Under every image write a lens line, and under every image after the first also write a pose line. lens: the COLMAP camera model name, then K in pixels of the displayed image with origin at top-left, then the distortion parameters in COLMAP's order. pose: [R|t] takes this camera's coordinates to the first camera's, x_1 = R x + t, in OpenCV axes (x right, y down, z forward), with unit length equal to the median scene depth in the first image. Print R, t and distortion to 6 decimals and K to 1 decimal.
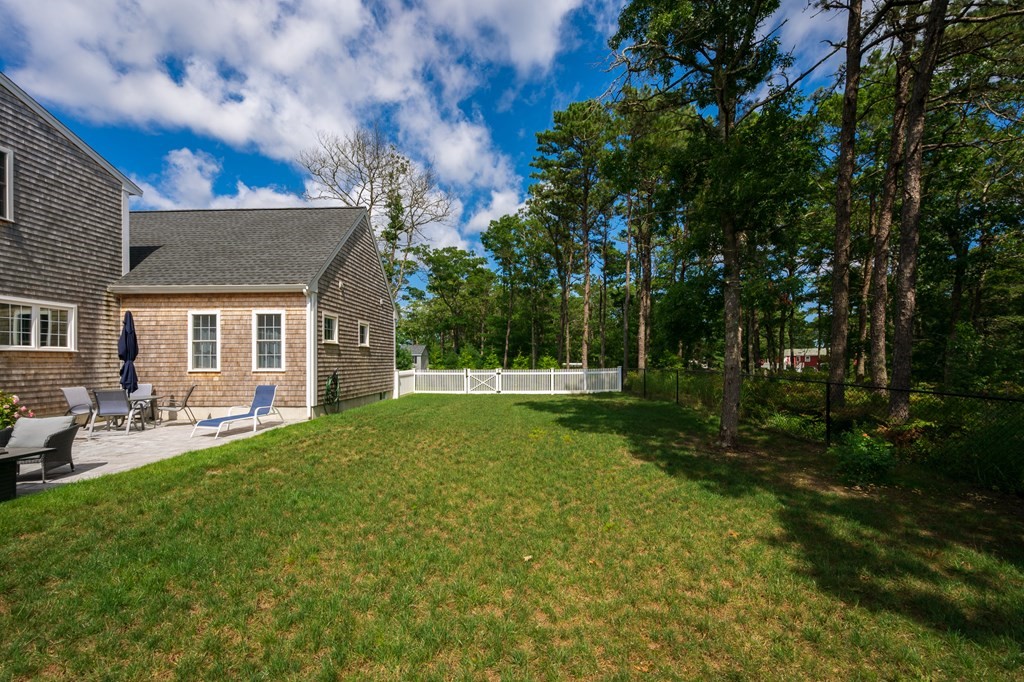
lens RADIAL K [[414.1, 0, 508.4], [0, 414.1, 355.8], [0, 0, 1]] dist [-0.002130, 0.001636]
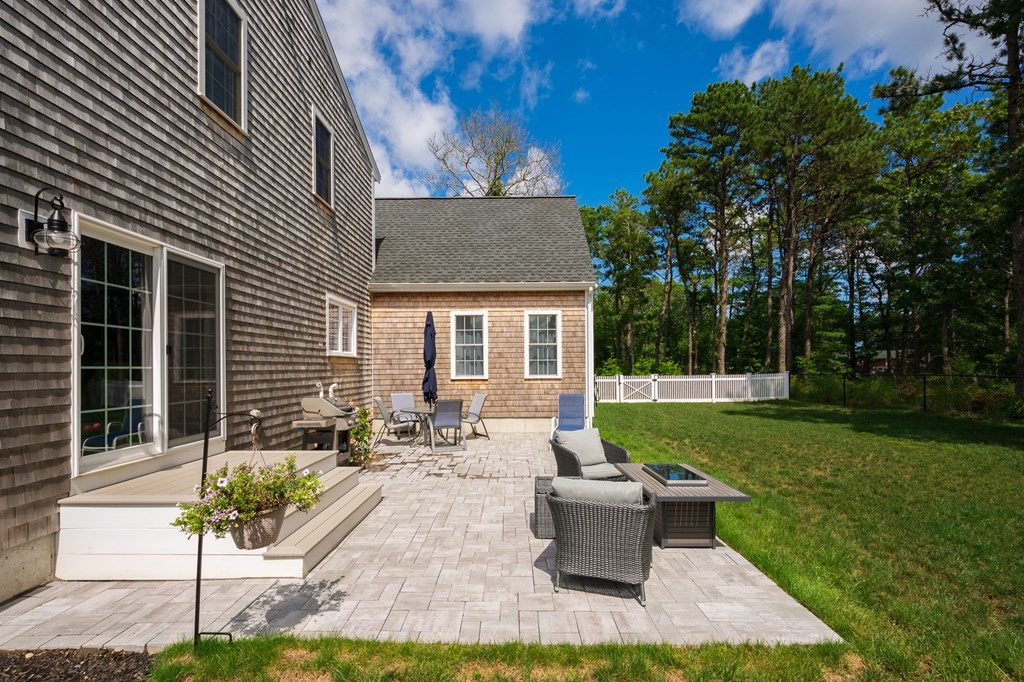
lens RADIAL K [[455.7, 0, 493.4], [0, 455.7, 370.5], [0, 0, 1]] dist [-0.012268, 0.000405]
pose [[0.999404, -0.003125, 0.034377, -0.717285], [0.002396, 0.999772, 0.021212, -0.001331], [-0.034435, -0.021117, 0.999184, 0.010500]]
